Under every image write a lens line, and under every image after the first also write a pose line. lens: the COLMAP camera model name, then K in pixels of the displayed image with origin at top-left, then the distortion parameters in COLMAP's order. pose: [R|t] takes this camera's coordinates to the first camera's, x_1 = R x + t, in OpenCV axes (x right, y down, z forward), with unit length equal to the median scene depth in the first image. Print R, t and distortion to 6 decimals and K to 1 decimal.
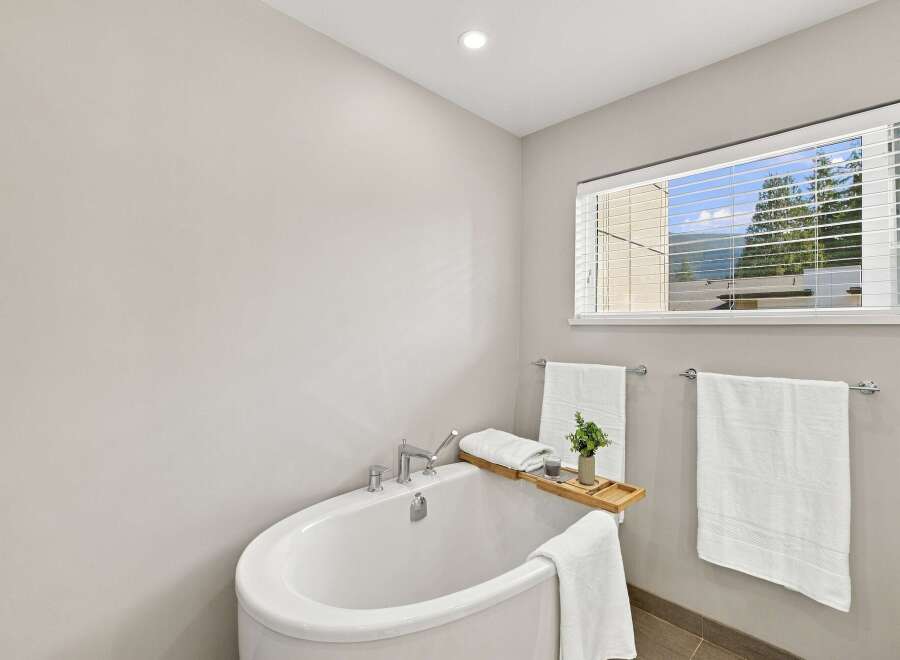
lens RADIAL K [[426.6, 0, 451.2], [0, 426.6, 324.3], [0, 0, 1]] dist [-0.001702, -0.000323]
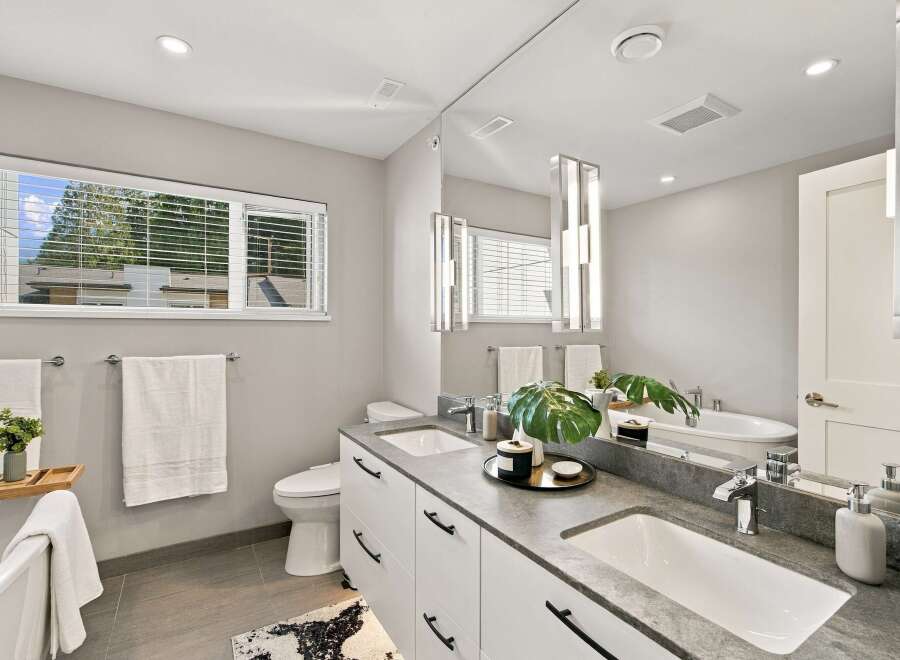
lens RADIAL K [[426.6, 0, 451.2], [0, 426.6, 324.3], [0, 0, 1]] dist [-0.001702, -0.000323]
pose [[0.201466, -0.001291, 0.979495, -0.457288], [-0.016687, 0.999849, 0.004750, -0.002839], [-0.979353, -0.017302, 0.201414, -0.166978]]
